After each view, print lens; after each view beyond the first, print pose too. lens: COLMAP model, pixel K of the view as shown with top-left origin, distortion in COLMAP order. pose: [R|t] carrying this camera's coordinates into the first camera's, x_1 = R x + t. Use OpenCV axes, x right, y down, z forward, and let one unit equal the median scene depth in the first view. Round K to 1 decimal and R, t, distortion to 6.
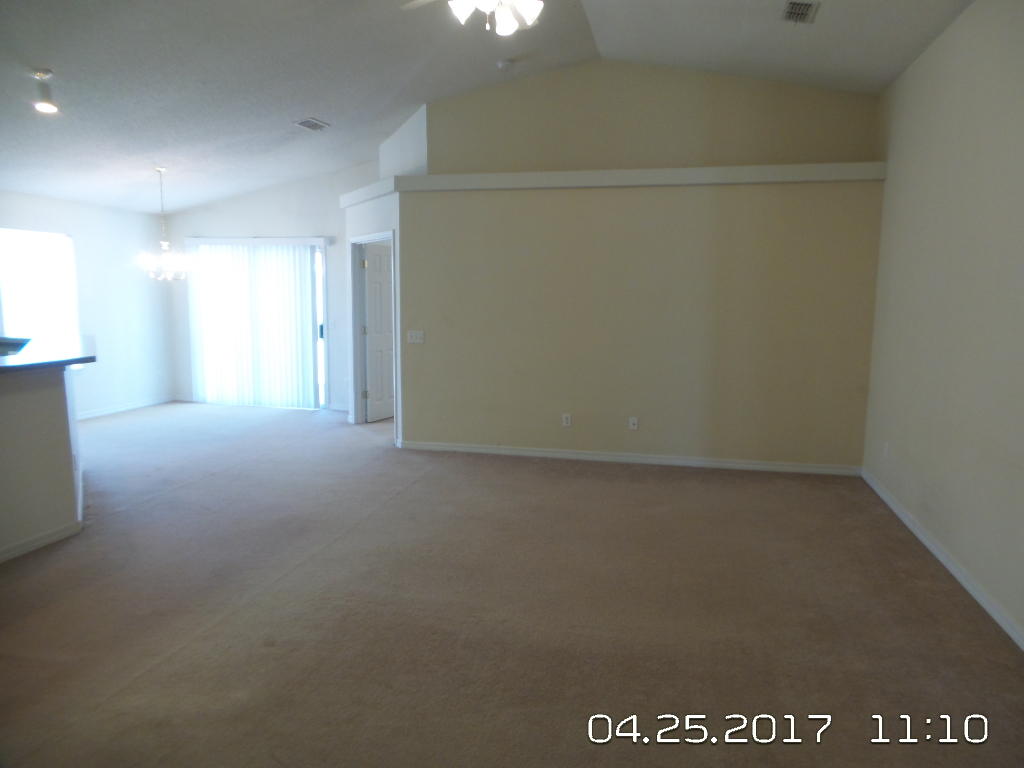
lens RADIAL K [[694.5, 0, 510.6], [0, 694.5, 386.1], [0, 0, 1]] dist [0.004365, 0.001993]
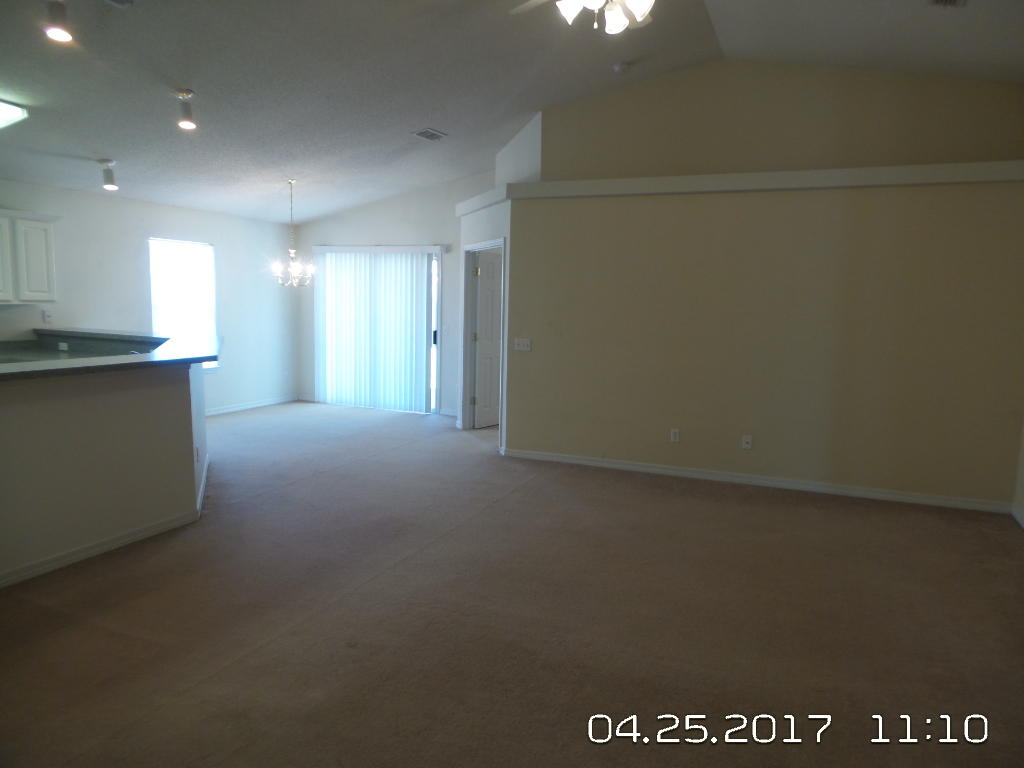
lens RADIAL K [[694.5, 0, 513.5], [0, 694.5, 386.0], [0, 0, 1]] dist [0.004365, 0.001993]
pose [[0.985618, 0.032407, -0.165852, 0.019025], [-0.034715, 0.999336, -0.011031, -0.000315], [0.165384, 0.016630, 0.986089, 0.020582]]
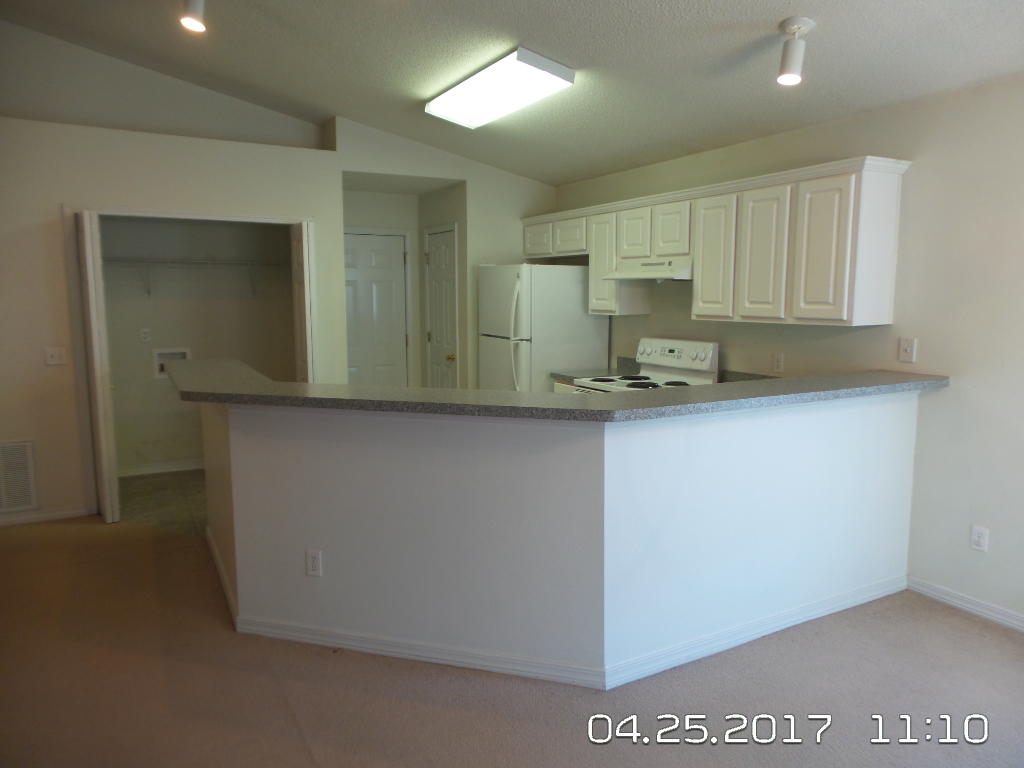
lens RADIAL K [[694.5, 0, 509.5], [0, 694.5, 392.2], [0, 0, 1]] dist [0.004365, 0.001993]
pose [[-0.744439, 0.074329, -0.663540, -0.265580], [-0.104131, 0.968700, 0.225339, -0.162600], [0.659521, 0.236846, -0.713398, 1.210261]]
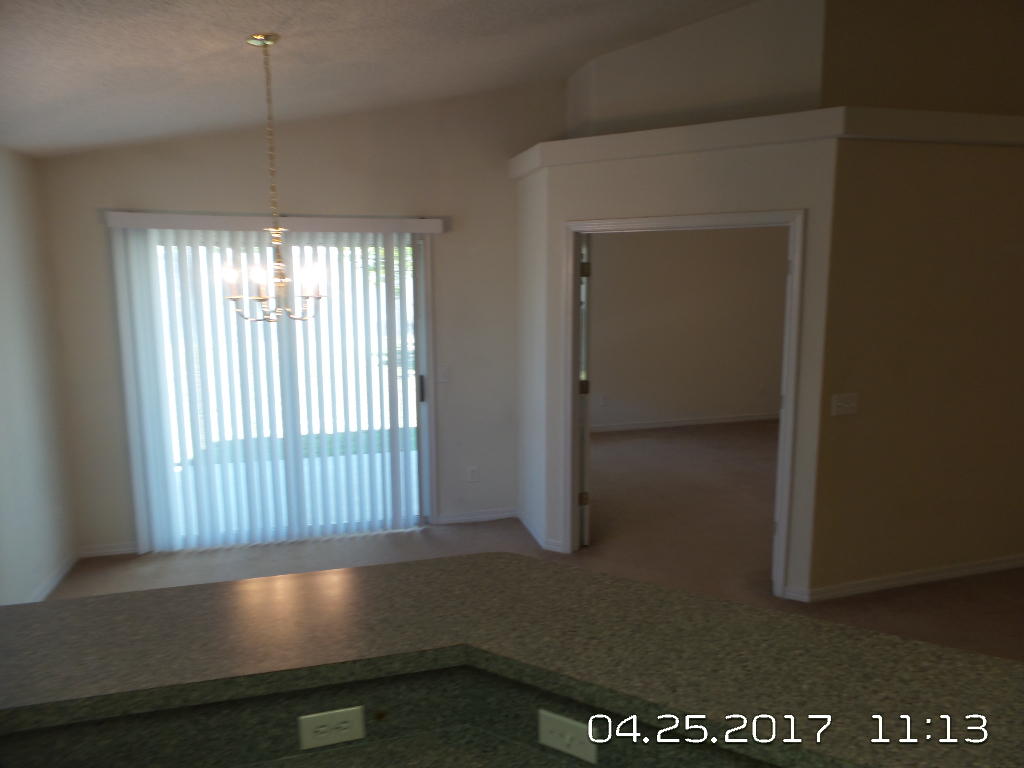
lens RADIAL K [[694.5, 0, 513.2], [0, 694.5, 381.1], [0, 0, 1]] dist [0.004365, 0.001993]
pose [[0.863706, -0.096882, 0.494596, -0.708432], [0.085526, 0.995292, 0.045605, -0.151868], [-0.496686, 0.002912, 0.867926, 0.706170]]
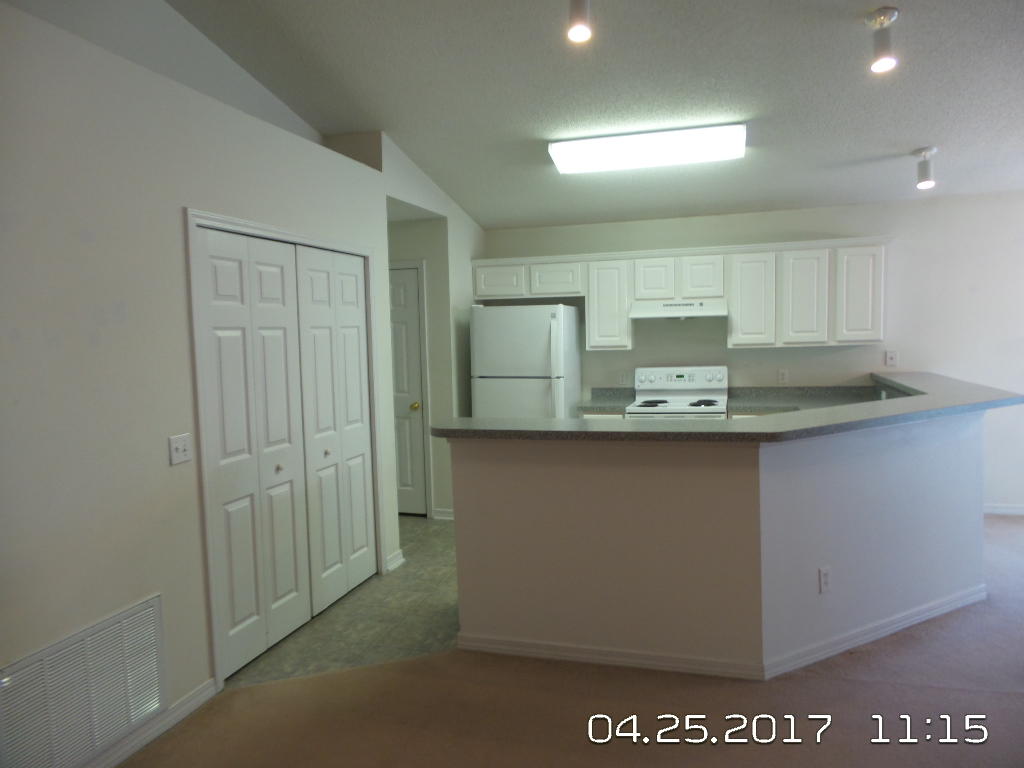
lens RADIAL K [[694.5, 0, 510.1], [0, 694.5, 388.4], [0, 0, 1]] dist [0.004365, 0.001993]
pose [[-0.057740, 0.066793, -0.996095, 0.045431], [-0.103324, 0.992001, 0.072508, -0.073921], [0.992970, 0.107107, -0.050376, 0.548297]]
